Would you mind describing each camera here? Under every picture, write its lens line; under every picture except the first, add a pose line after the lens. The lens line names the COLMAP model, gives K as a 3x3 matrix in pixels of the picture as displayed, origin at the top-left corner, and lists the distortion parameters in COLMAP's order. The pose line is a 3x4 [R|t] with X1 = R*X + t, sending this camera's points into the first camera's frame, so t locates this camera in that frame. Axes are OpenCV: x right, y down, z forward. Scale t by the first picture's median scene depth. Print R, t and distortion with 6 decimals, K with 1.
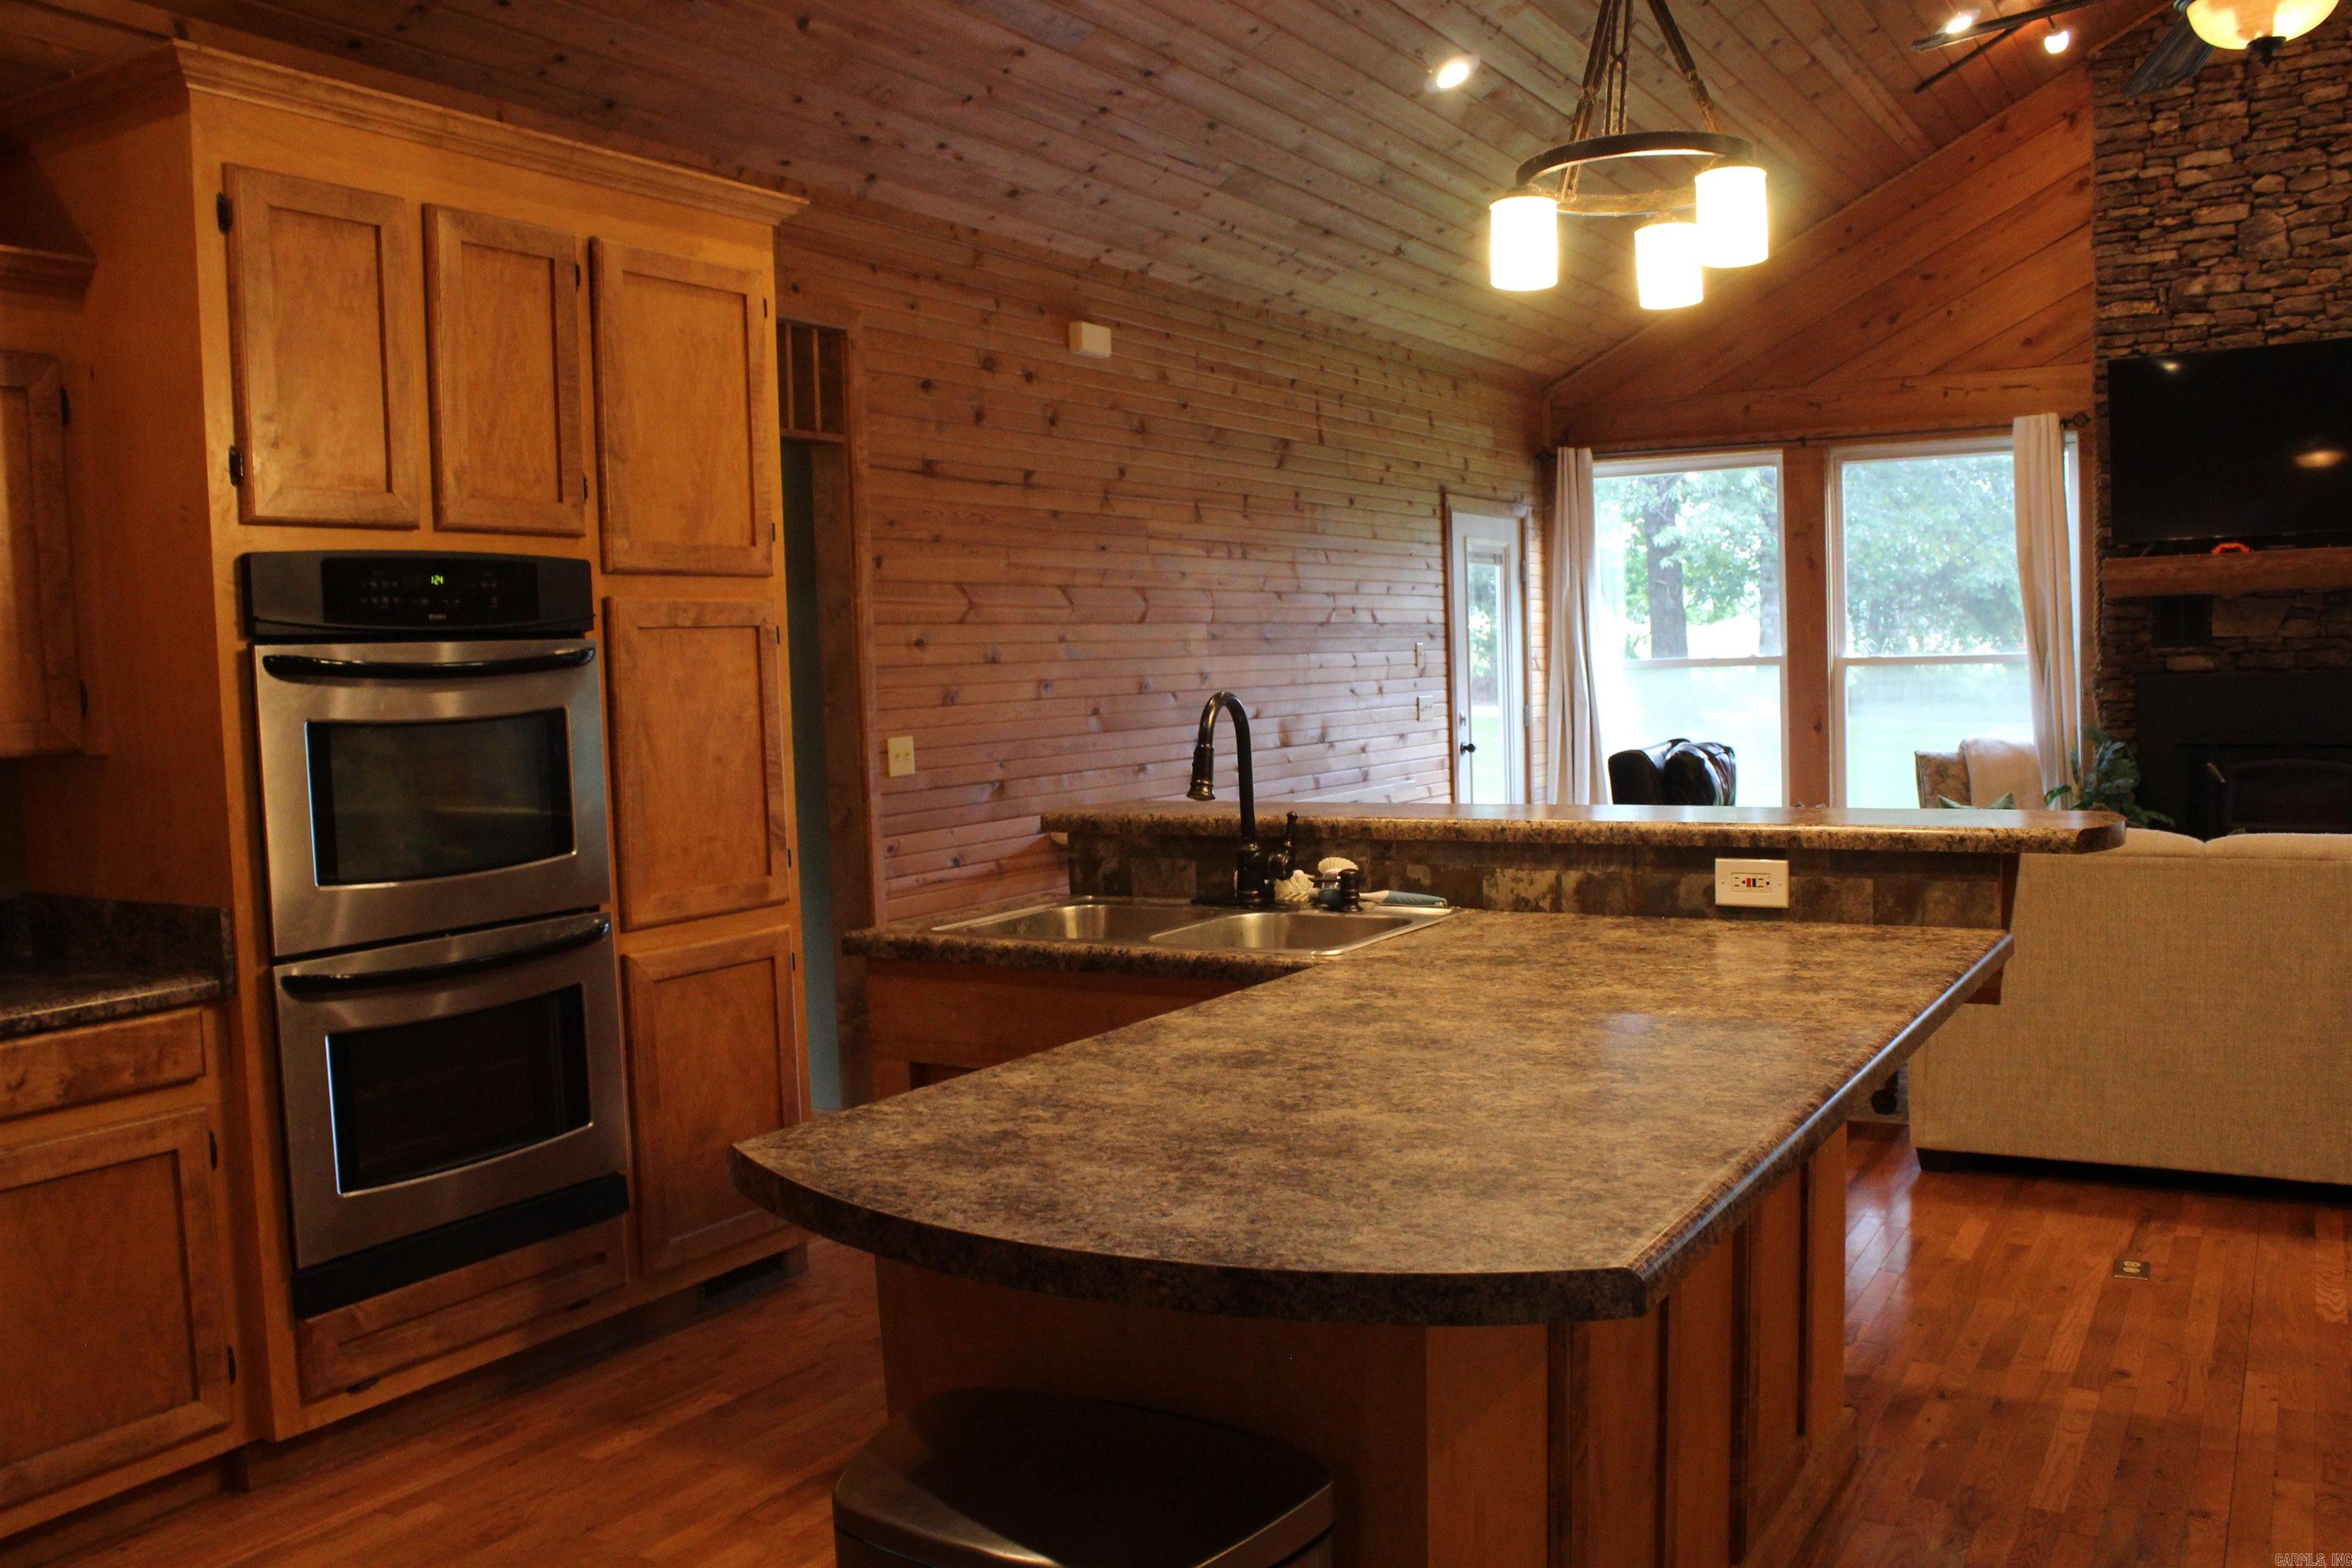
lens RADIAL K [[1955.5, 0, 1176.0], [0, 1955.5, 784.0], [0, 0, 1]] dist [-0.171544, 0.156646]
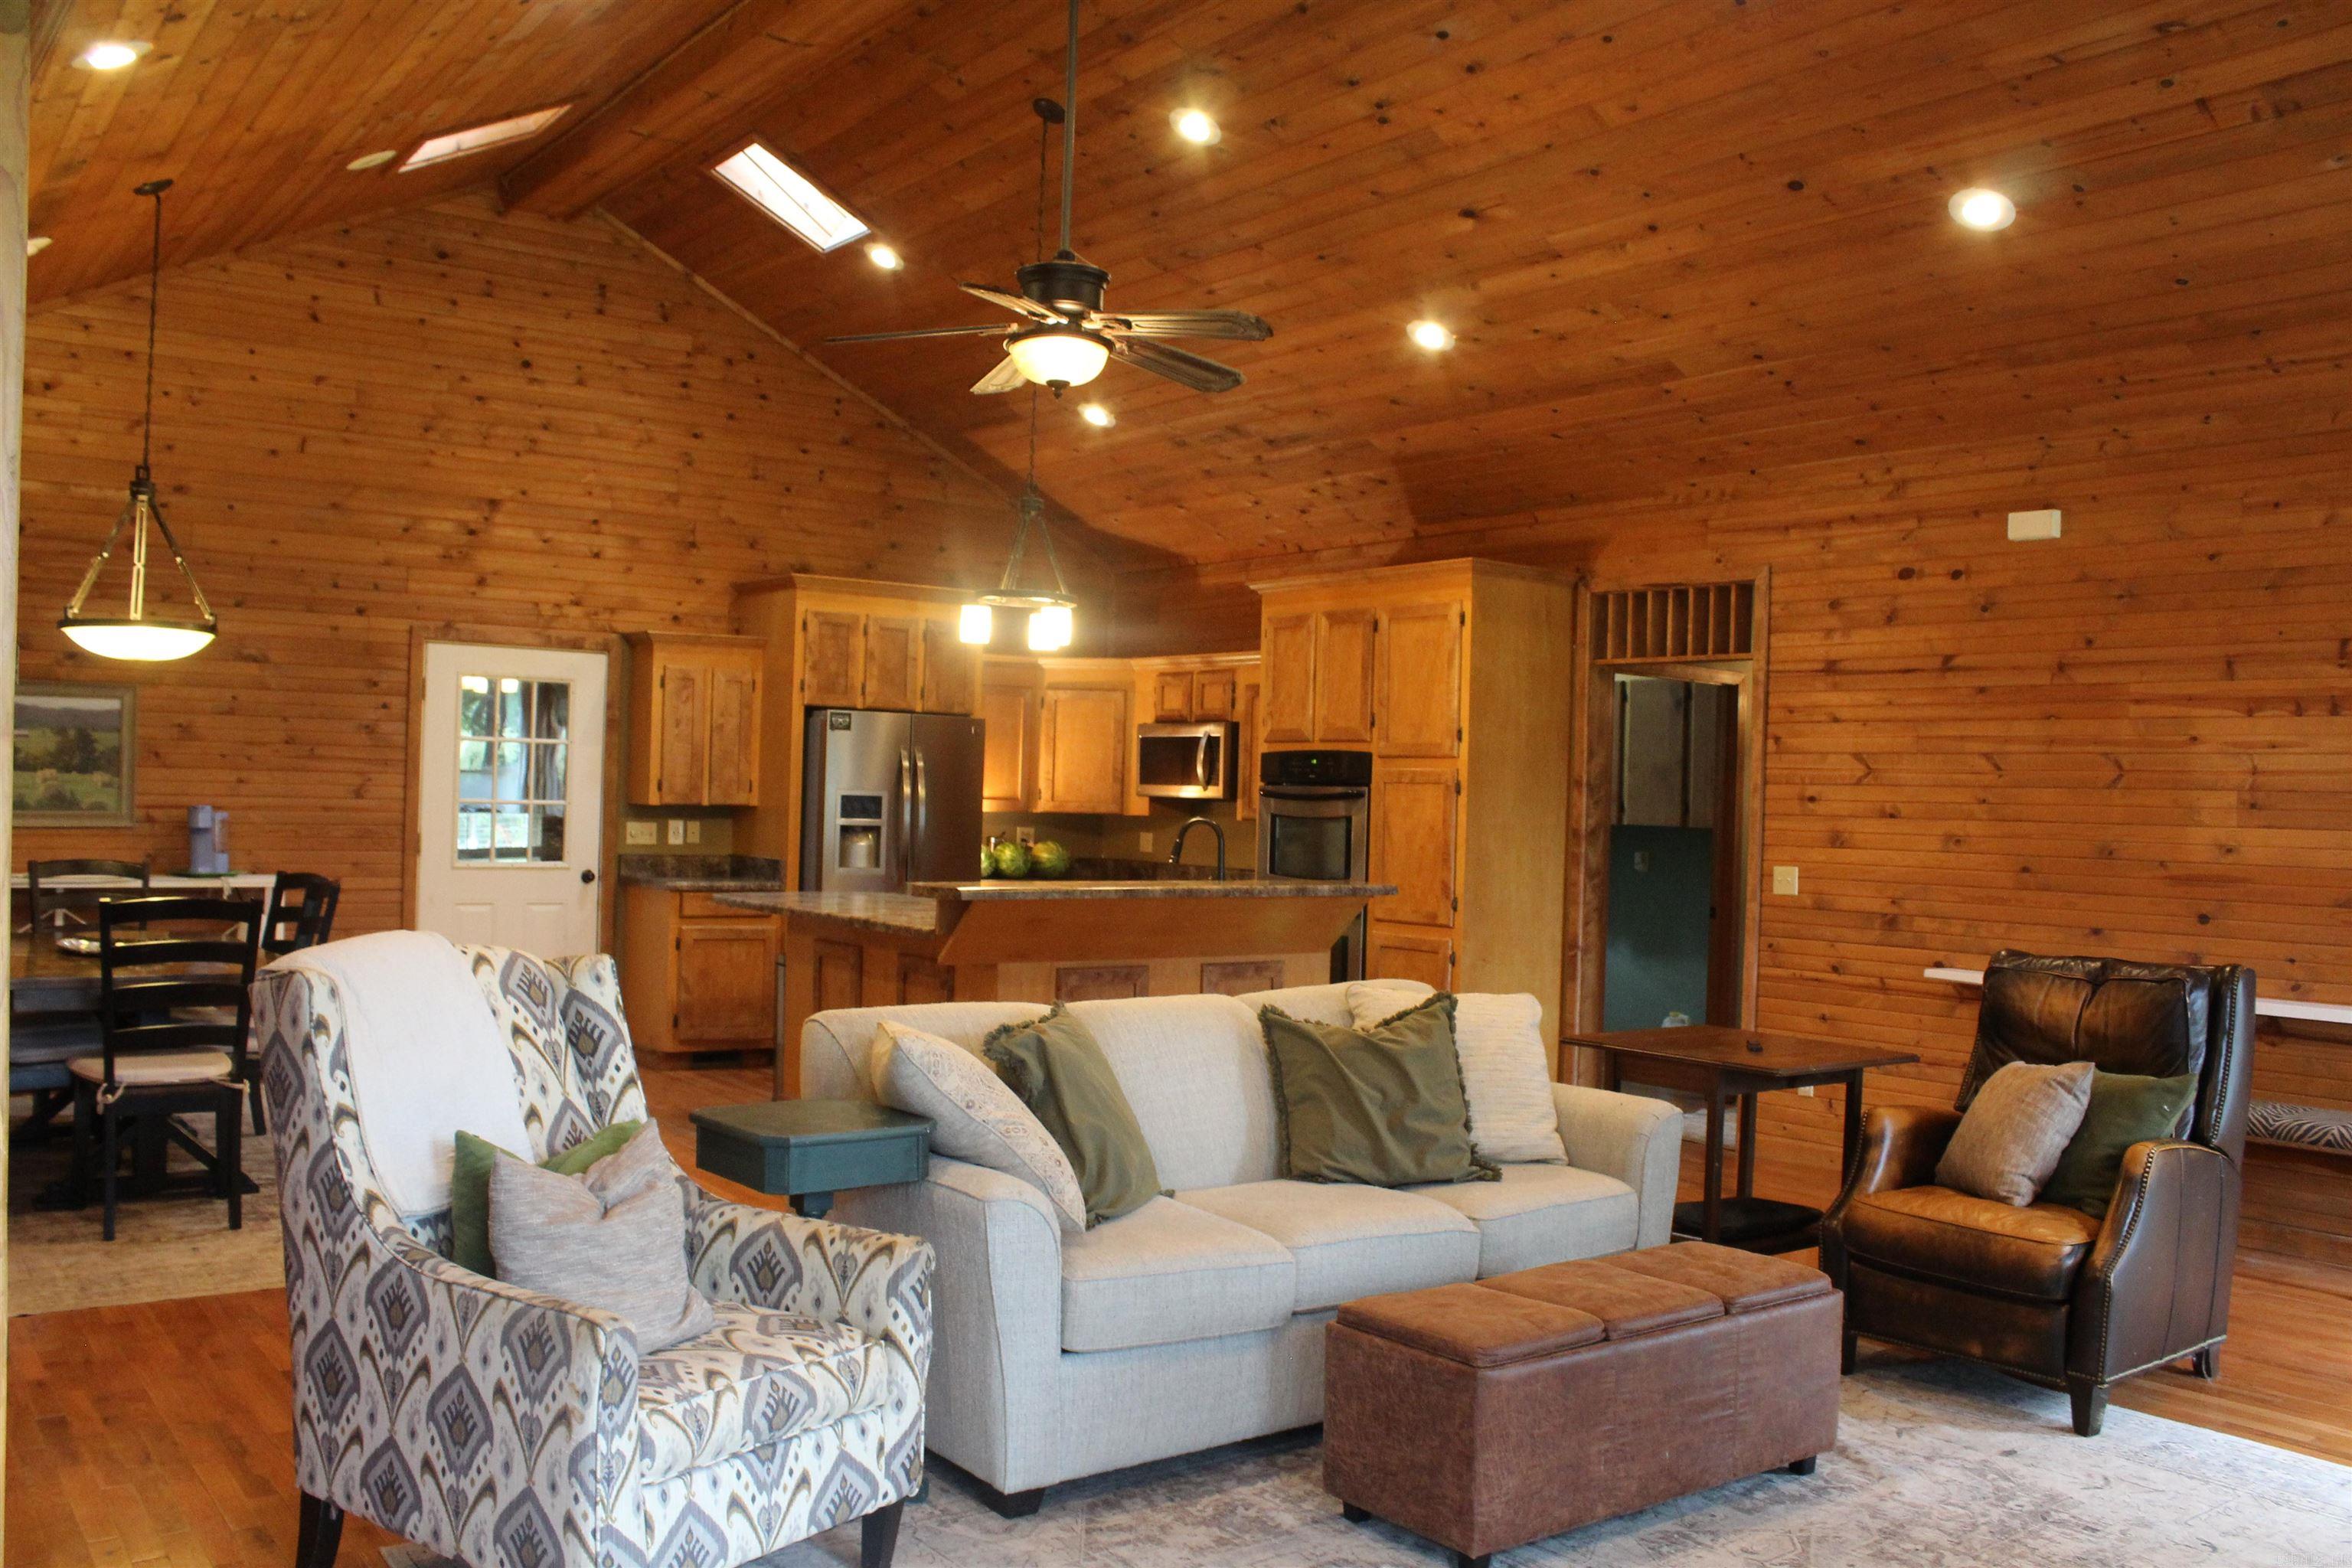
lens RADIAL K [[1955.5, 0, 1176.0], [0, 1955.5, 784.0], [0, 0, 1]] dist [-0.171544, 0.156646]
pose [[-0.371632, 0.016489, -0.928234, 1.060925], [-0.074382, 0.996099, 0.047474, -0.095025], [0.925395, 0.086687, -0.368956, 0.912632]]
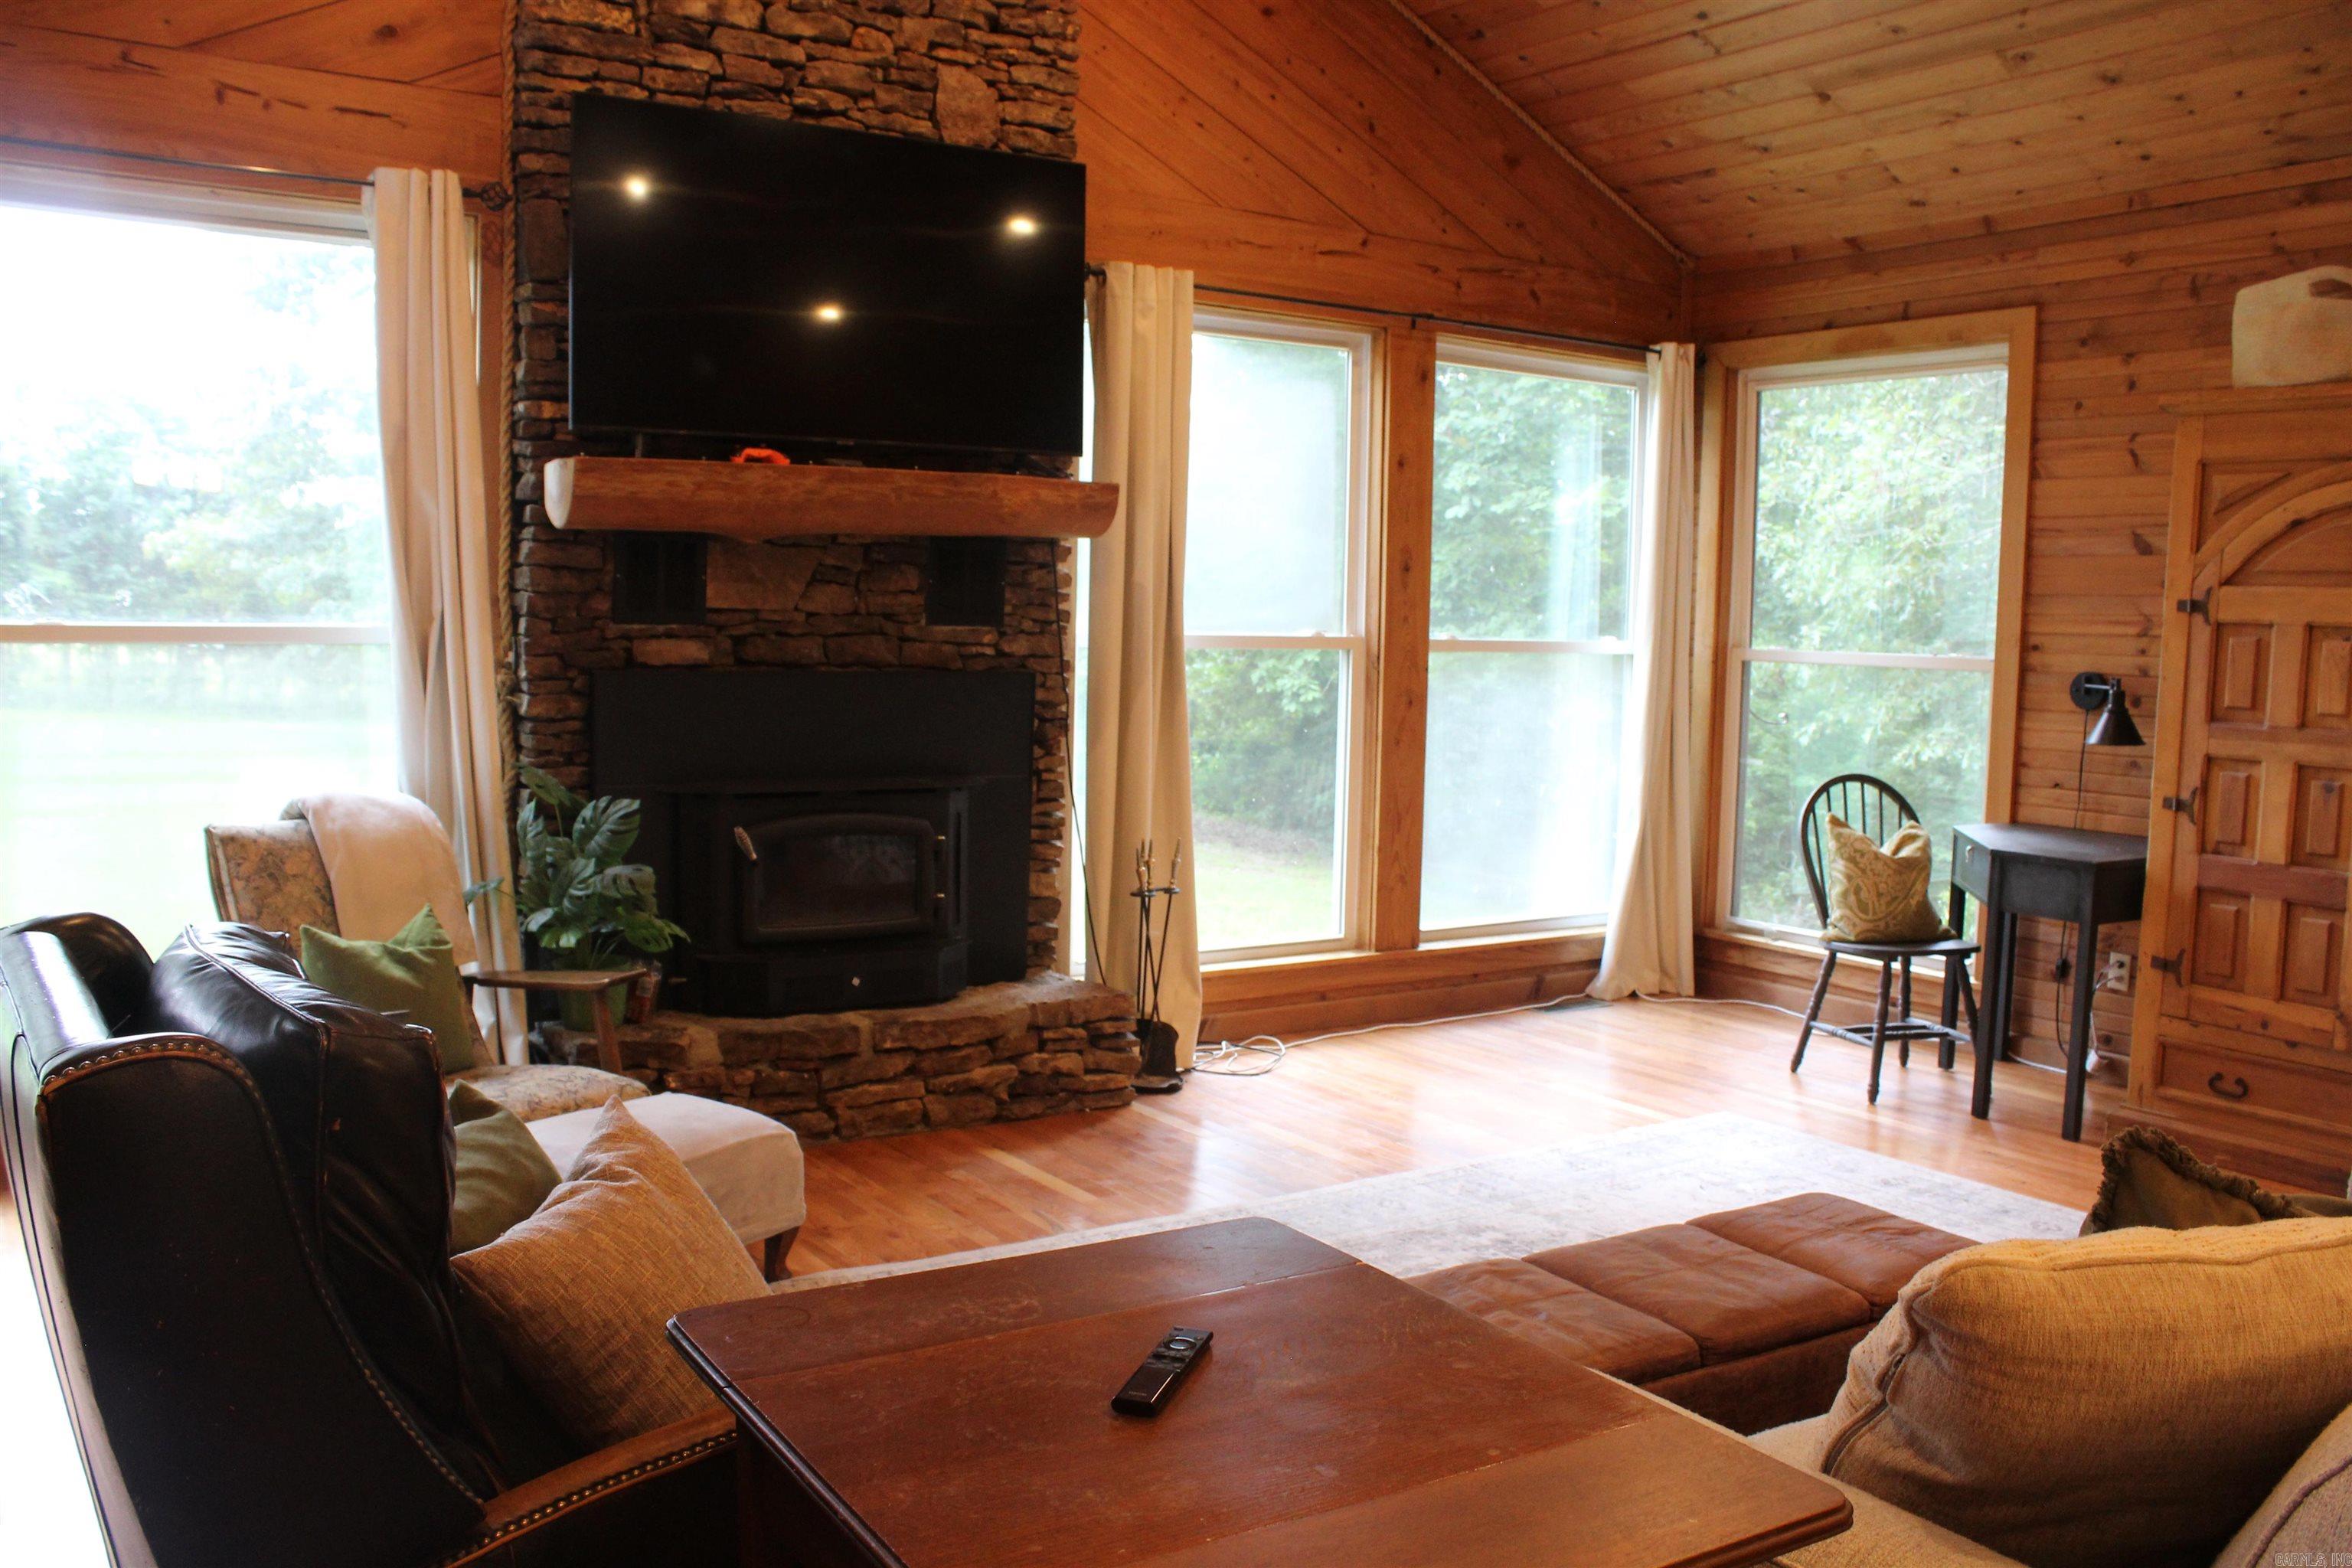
lens RADIAL K [[1955.5, 0, 1176.0], [0, 1955.5, 784.0], [0, 0, 1]] dist [-0.171544, 0.156646]
pose [[0.425071, -0.039680, 0.904290, 0.083221], [0.019829, 0.999207, 0.034523, -0.050802], [-0.904943, 0.003256, 0.425521, 0.754936]]
